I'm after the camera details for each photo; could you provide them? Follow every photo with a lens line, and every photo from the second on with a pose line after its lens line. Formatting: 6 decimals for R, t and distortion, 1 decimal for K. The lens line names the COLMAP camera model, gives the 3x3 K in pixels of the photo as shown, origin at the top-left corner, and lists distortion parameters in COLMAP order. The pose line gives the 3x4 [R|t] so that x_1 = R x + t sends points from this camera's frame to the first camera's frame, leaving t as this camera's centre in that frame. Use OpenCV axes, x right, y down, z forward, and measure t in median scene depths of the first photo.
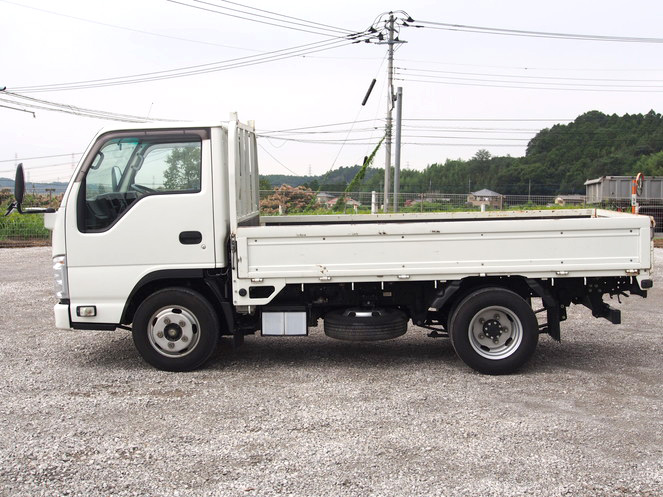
lens RADIAL K [[971.8, 0, 331.5], [0, 971.8, 248.5], [0, 0, 1]] dist [0.151624, -1.621655]
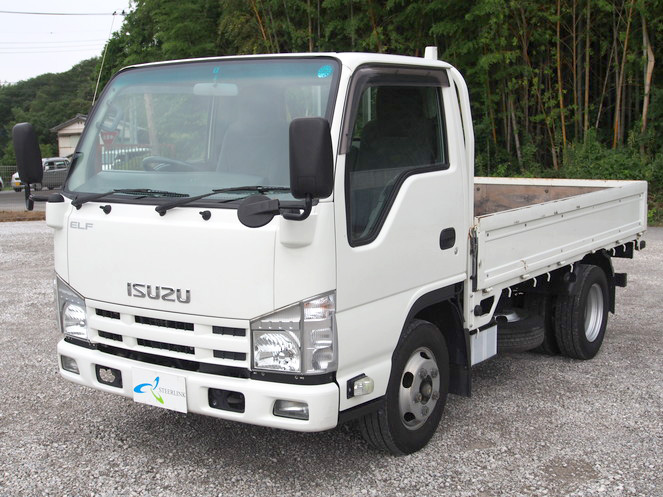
lens RADIAL K [[971.8, 0, 331.5], [0, 971.8, 248.5], [0, 0, 1]] dist [0.151624, -1.621655]
pose [[0.535872, -0.096438, 0.838773, -0.721707], [0.076245, 0.994924, 0.065681, -0.052230], [-0.840849, 0.028756, 0.540505, 0.709005]]
